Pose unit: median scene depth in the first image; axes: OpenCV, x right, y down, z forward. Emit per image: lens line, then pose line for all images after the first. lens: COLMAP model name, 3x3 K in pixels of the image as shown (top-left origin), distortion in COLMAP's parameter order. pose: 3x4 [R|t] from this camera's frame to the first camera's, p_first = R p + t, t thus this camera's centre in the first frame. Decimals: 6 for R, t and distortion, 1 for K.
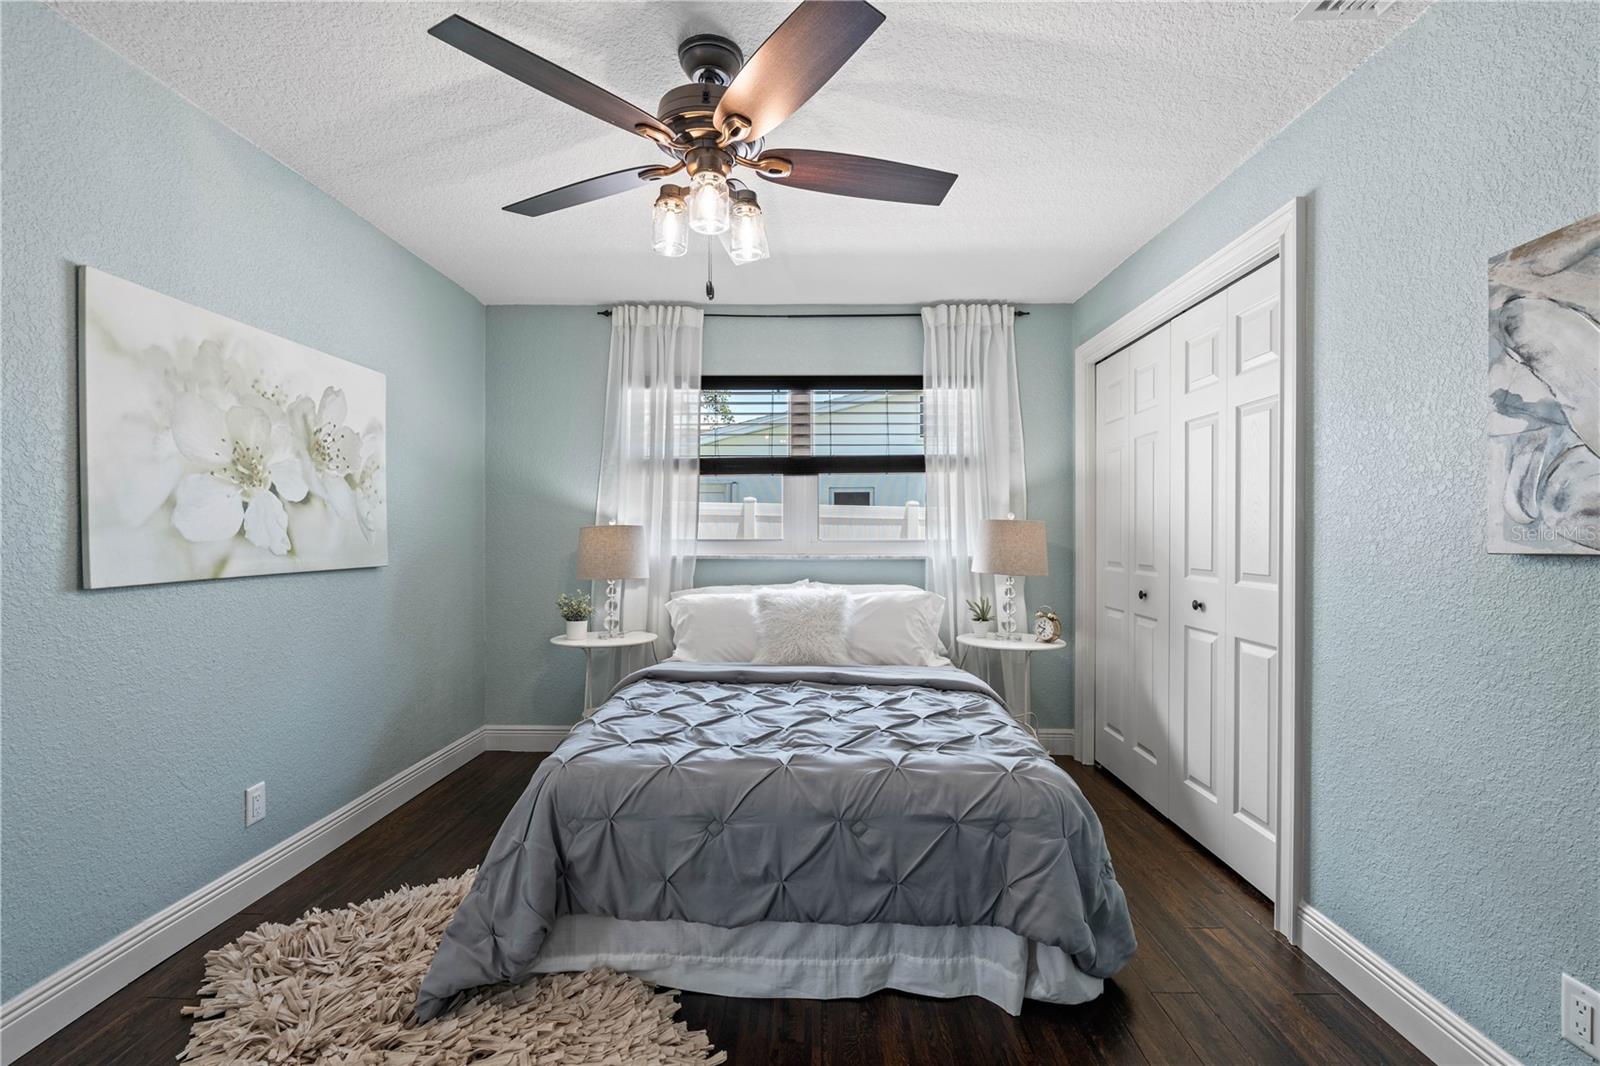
lens RADIAL K [[708.5, 0, 818.1], [0, 708.5, 541.3], [0, 0, 1]] dist [-0.000933, 0.000643]
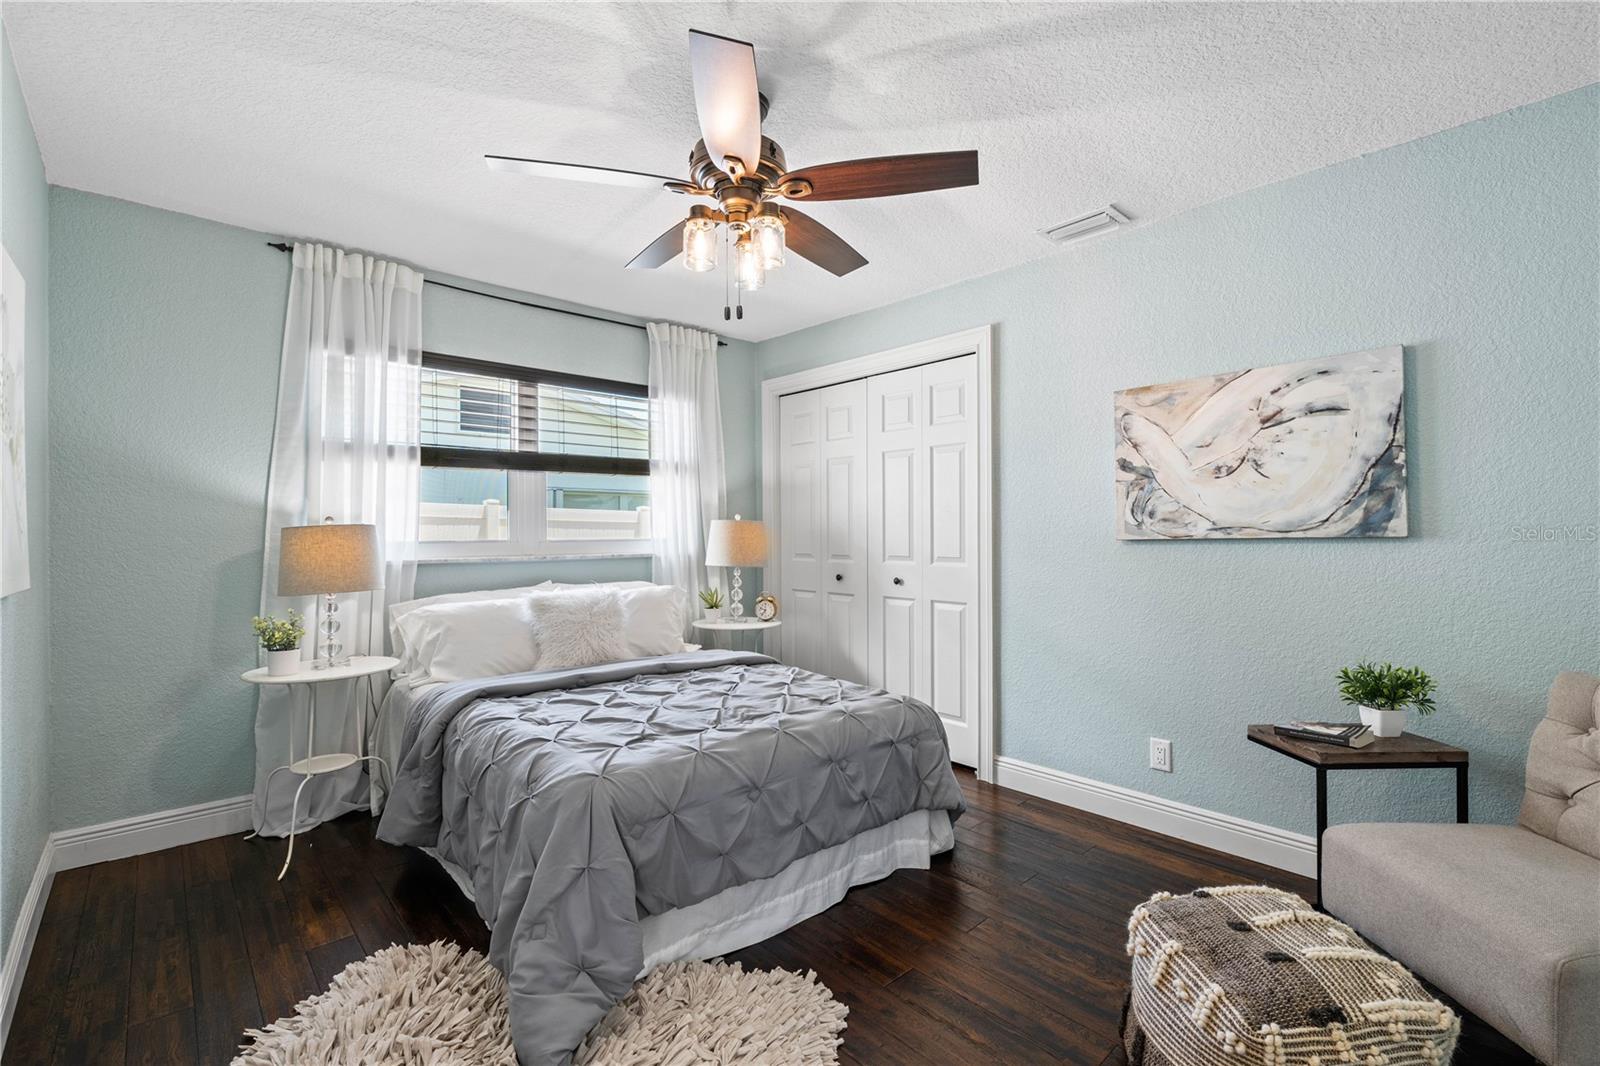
lens RADIAL K [[710.8, 0, 796.1], [0, 710.8, 538.6], [0, 0, 1]] dist [-0.003240, 0.000082]
pose [[0.729045, -0.011415, 0.684371, -0.491128], [0.013719, 0.999904, 0.002064, -0.001336], [-0.684329, 0.007884, 0.729131, 0.074301]]
